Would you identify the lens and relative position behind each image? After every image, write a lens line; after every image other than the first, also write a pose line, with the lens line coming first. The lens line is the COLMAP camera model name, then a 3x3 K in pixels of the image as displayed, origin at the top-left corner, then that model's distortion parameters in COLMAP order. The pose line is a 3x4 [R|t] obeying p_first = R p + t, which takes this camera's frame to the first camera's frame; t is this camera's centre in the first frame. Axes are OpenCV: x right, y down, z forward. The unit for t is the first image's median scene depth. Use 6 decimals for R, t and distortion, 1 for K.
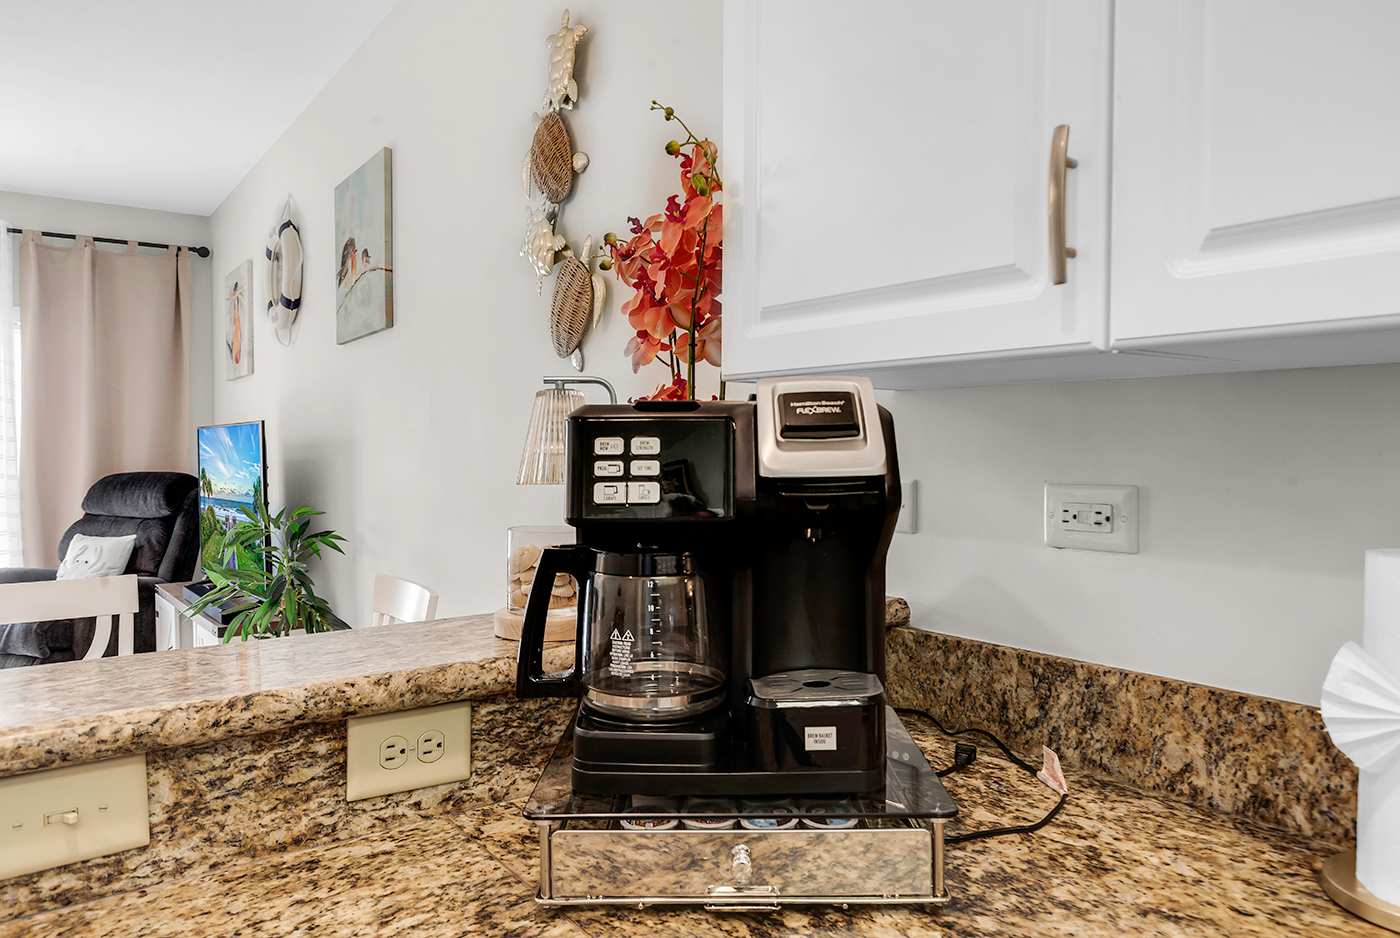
lens RADIAL K [[913.1, 0, 747.9], [0, 913.1, 465.4], [0, 0, 1]] dist [-0.008388, -0.000349]
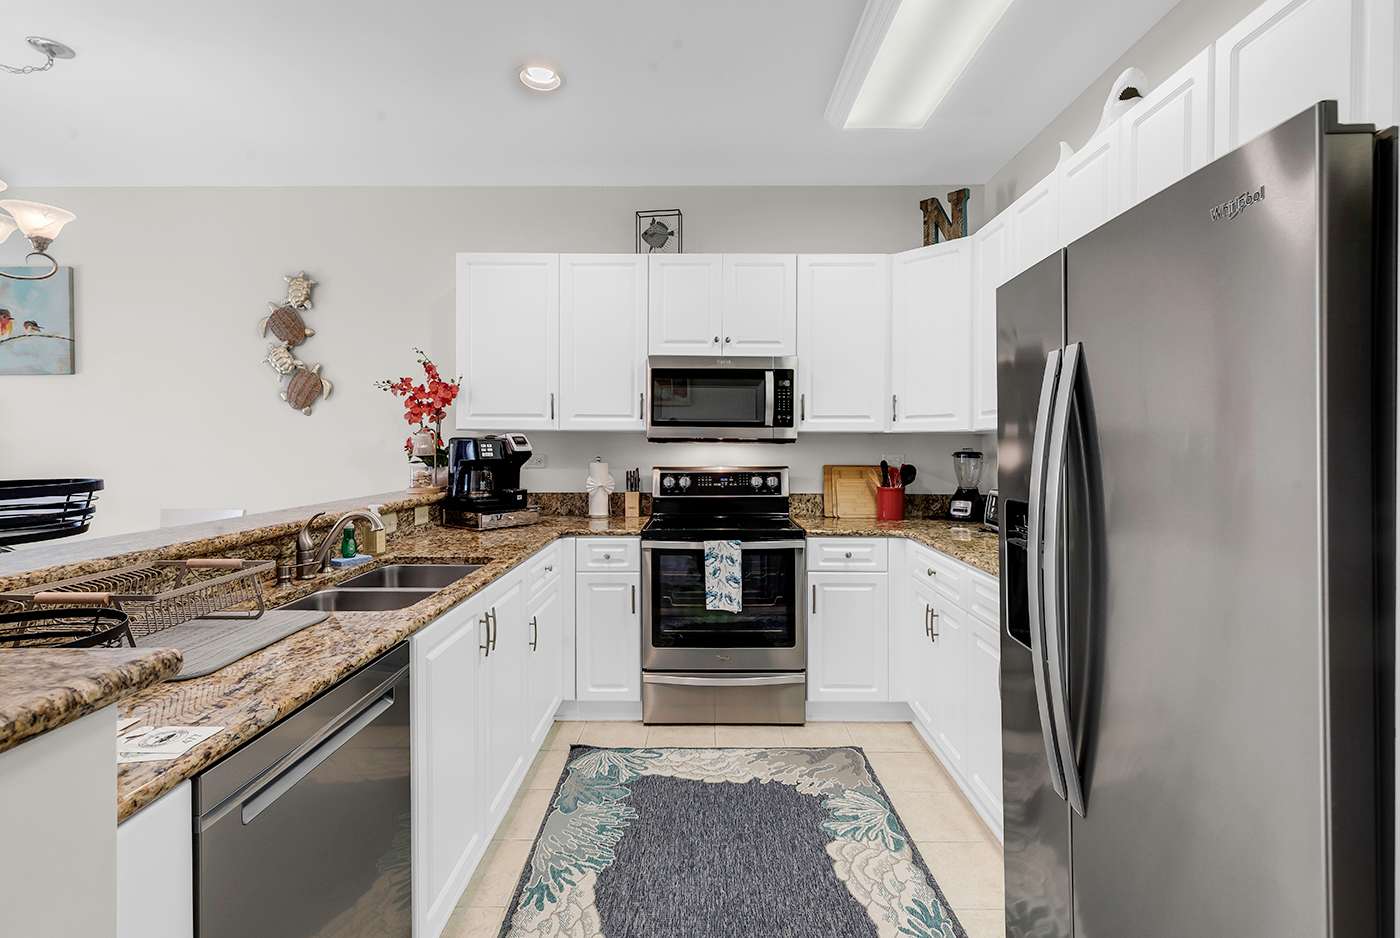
lens RADIAL K [[638.5, 0, 688.3], [0, 638.5, 450.0], [0, 0, 1]] dist [0.007740, -0.002089]
pose [[0.606754, 0.000051, 0.794890, -1.959995], [0.017386, 0.999760, -0.013335, 0.061480], [-0.794700, 0.021911, 0.606607, -1.812233]]
